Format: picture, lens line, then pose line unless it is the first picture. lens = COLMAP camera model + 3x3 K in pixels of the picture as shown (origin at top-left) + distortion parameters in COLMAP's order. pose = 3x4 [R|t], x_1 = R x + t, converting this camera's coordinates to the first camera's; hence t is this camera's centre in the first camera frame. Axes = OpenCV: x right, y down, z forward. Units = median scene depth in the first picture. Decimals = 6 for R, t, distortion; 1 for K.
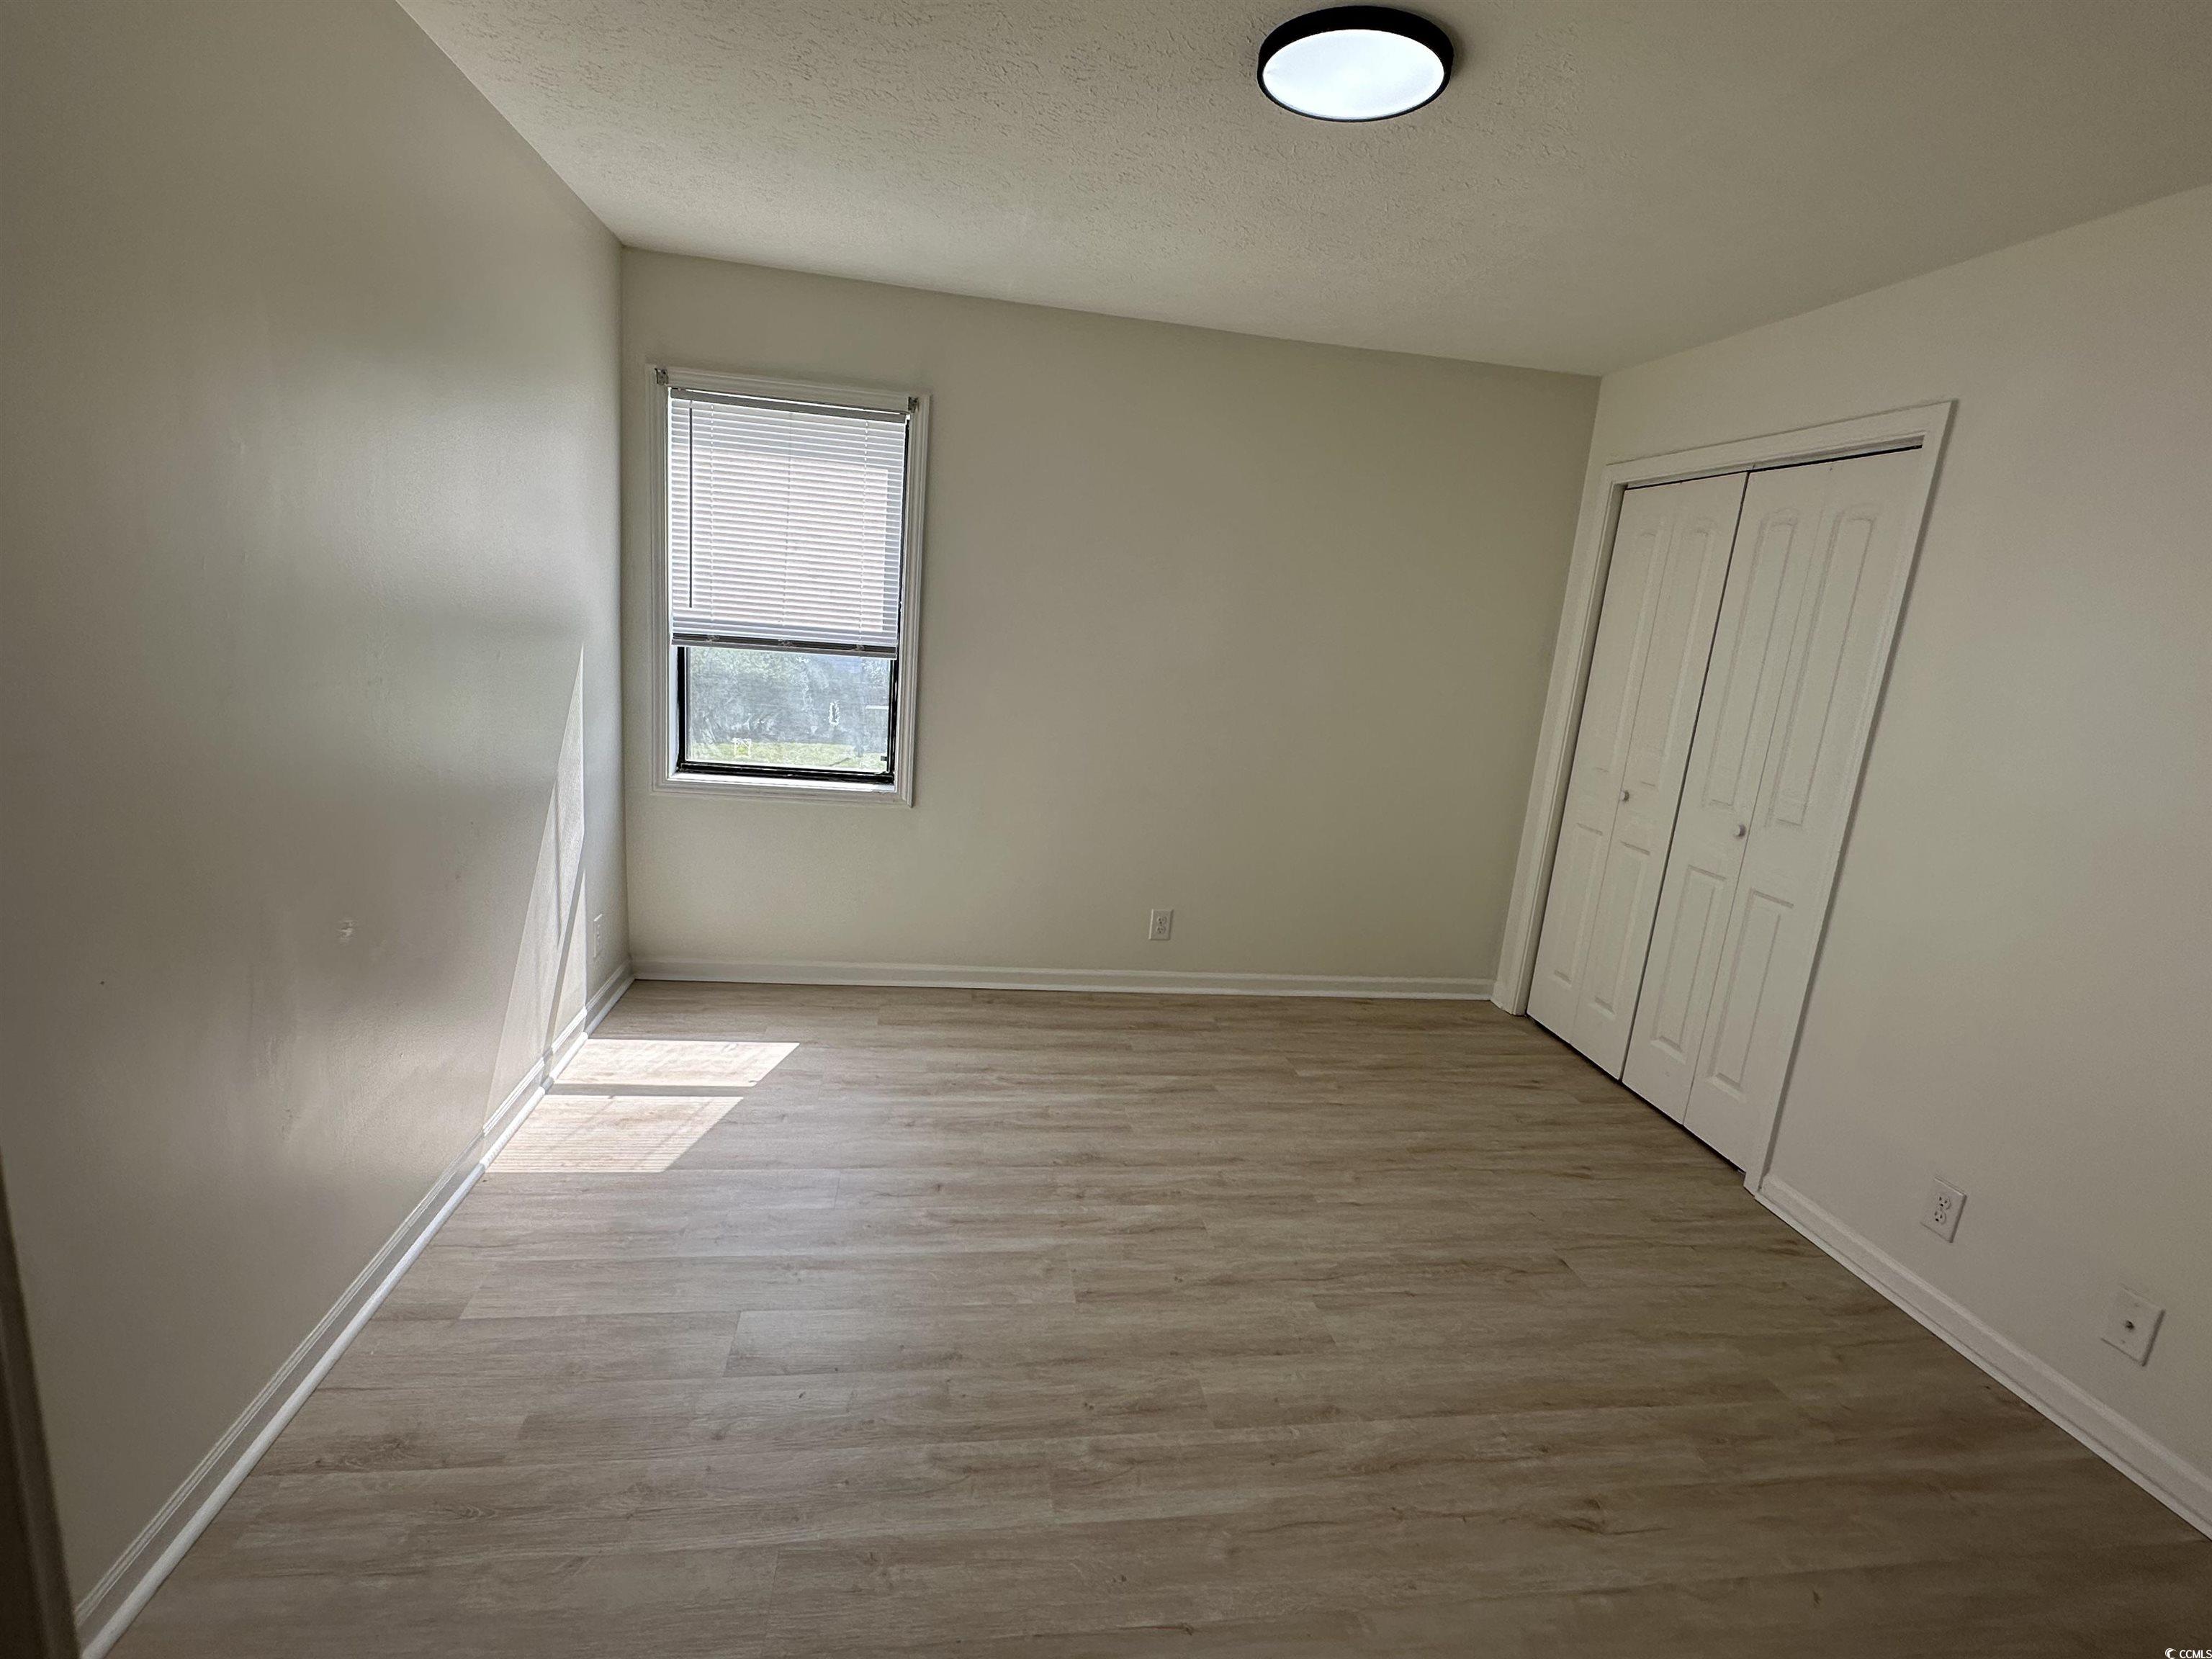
lens RADIAL K [[1030.4, 0, 1102.3], [0, 1030.4, 826.3], [0, 0, 1]] dist [-0.001455, 0.000450]
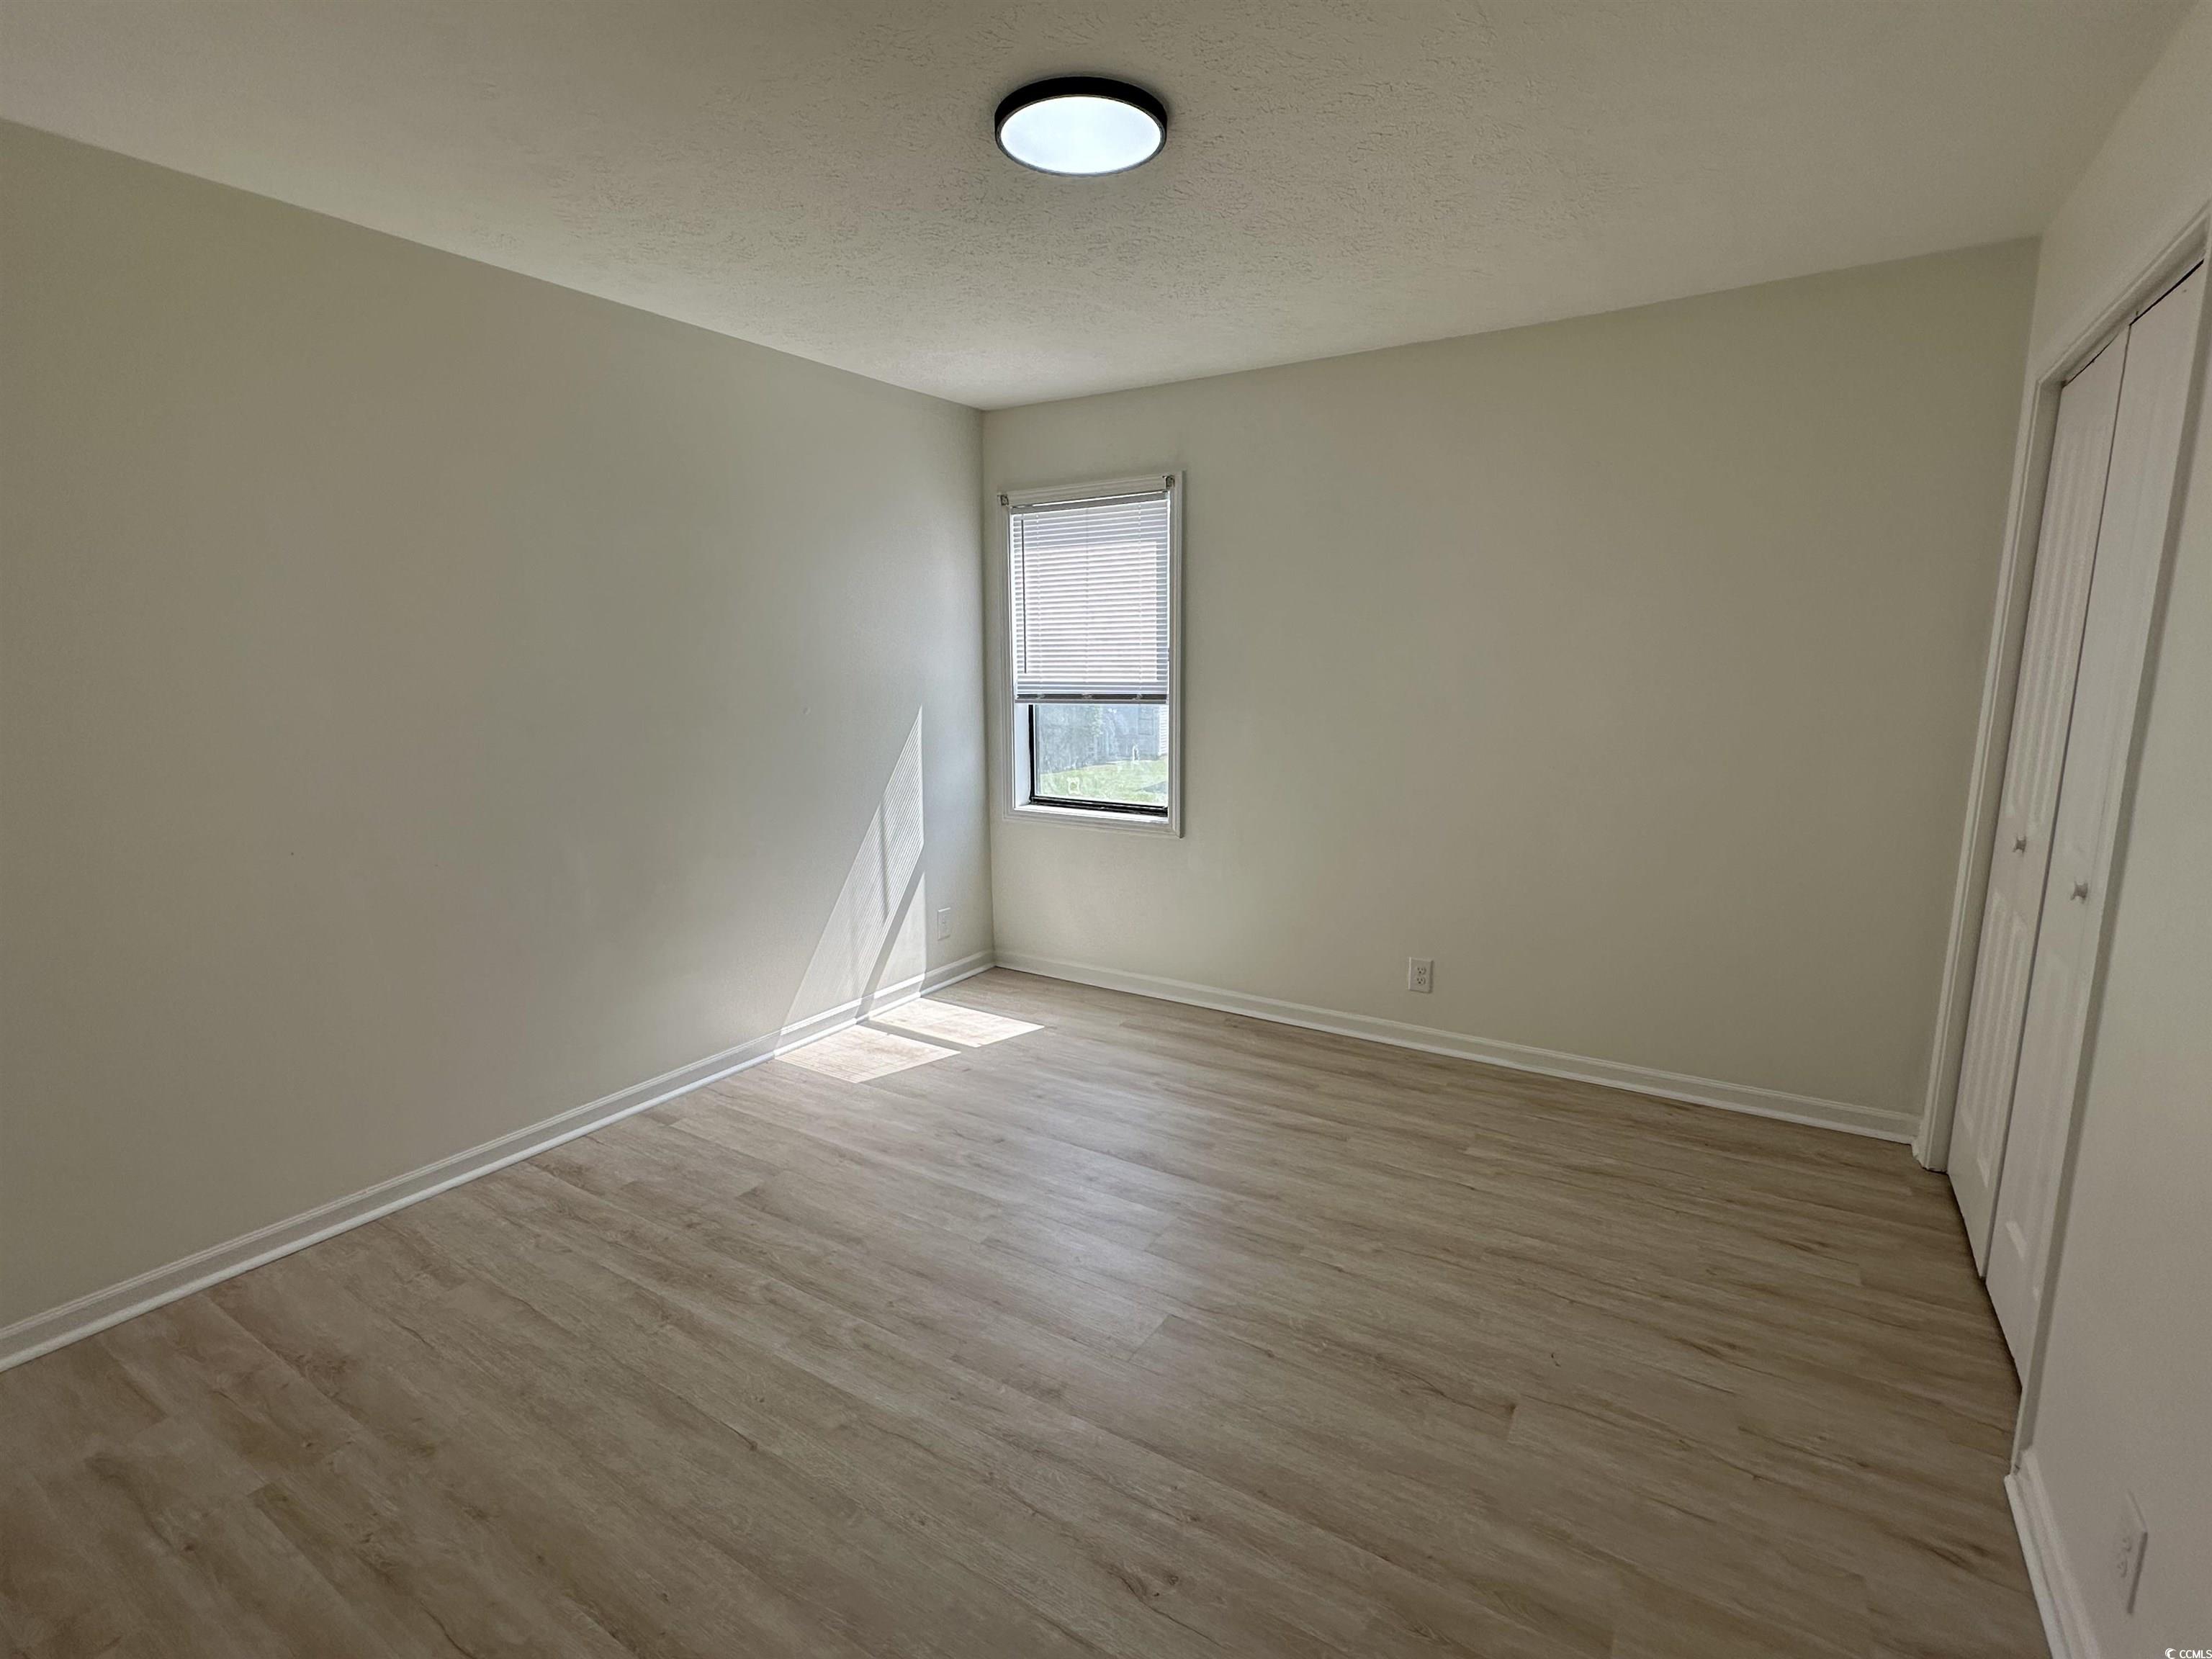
lens RADIAL K [[1030.4, 0, 1108.1], [0, 1030.4, 830.2], [0, 0, 1]] dist [-0.001455, 0.000450]
pose [[0.750555, 0.021380, -0.660462, 0.554341], [-0.068108, 0.996656, -0.045135, 0.032927], [0.657288, 0.078859, 0.749502, 0.137192]]
